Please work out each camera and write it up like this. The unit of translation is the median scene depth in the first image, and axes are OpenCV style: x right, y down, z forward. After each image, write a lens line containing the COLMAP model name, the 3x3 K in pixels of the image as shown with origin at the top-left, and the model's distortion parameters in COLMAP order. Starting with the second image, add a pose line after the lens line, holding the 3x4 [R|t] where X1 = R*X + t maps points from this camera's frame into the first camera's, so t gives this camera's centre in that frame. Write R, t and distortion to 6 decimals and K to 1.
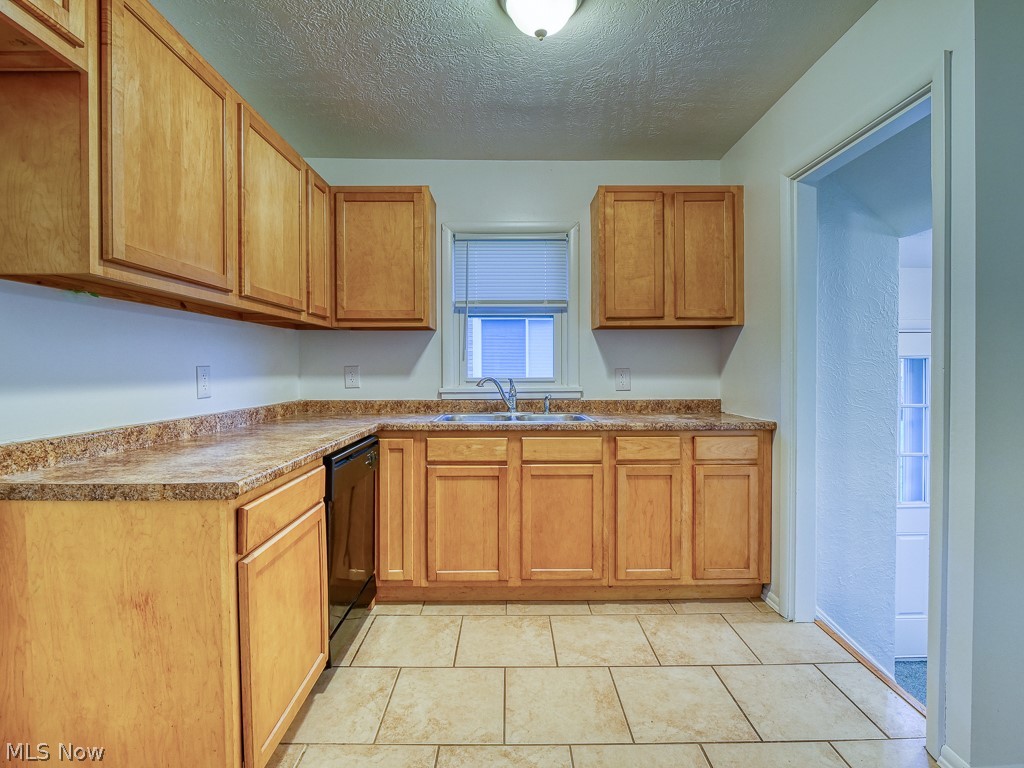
lens RADIAL K [[502.9, 0, 511.0], [0, 502.9, 377.4], [0, 0, 1]] dist [-0.002174, -0.000719]
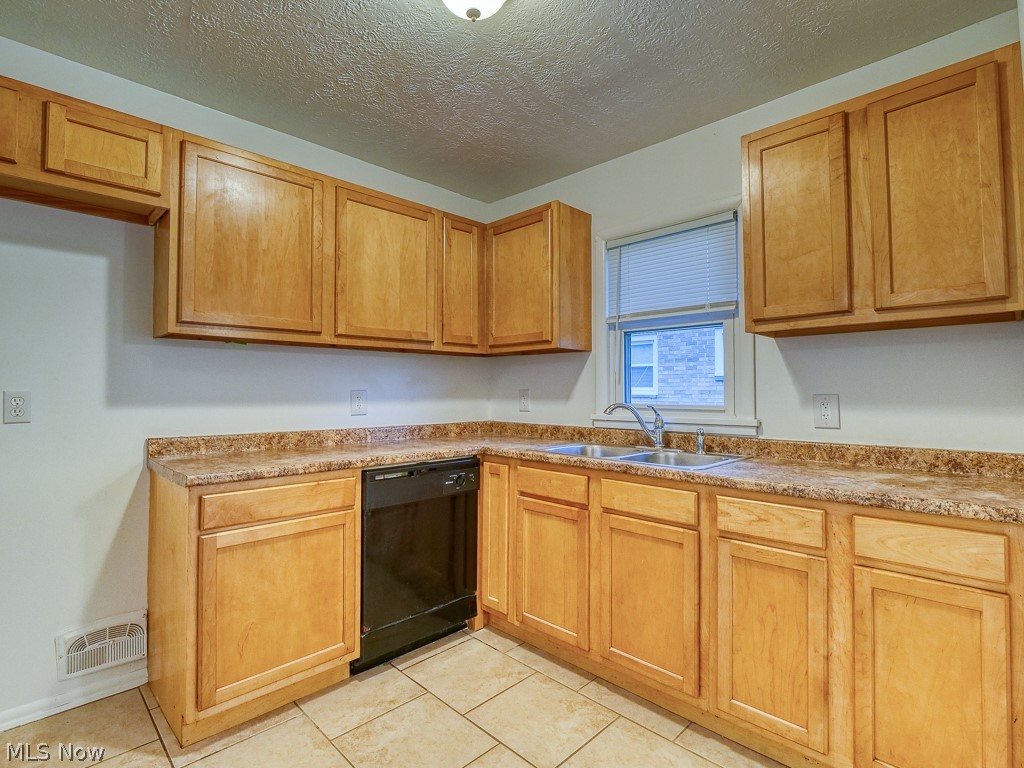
lens RADIAL K [[509.9, 0, 510.1], [0, 509.9, 377.8], [0, 0, 1]] dist [-0.006522, -0.001891]
pose [[0.700435, -0.015257, -0.713553, 0.505915], [-0.015916, 0.999189, -0.036988, -0.010272], [0.713538, 0.037265, 0.699624, 0.309813]]
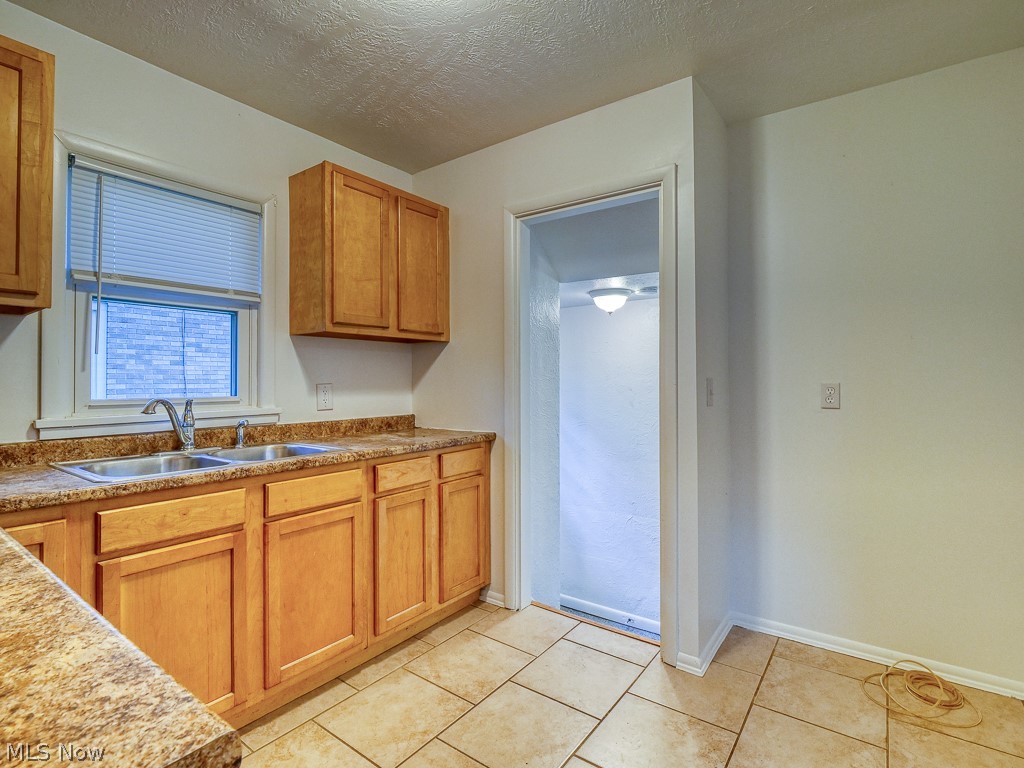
lens RADIAL K [[509.9, 0, 510.1], [0, 509.9, 377.8], [0, 0, 1]] dist [-0.006522, -0.001891]
pose [[0.600829, 0.006324, 0.799352, -0.338338], [0.012115, 0.999782, -0.017016, -0.011666], [-0.799286, 0.019907, 0.600621, 0.301853]]
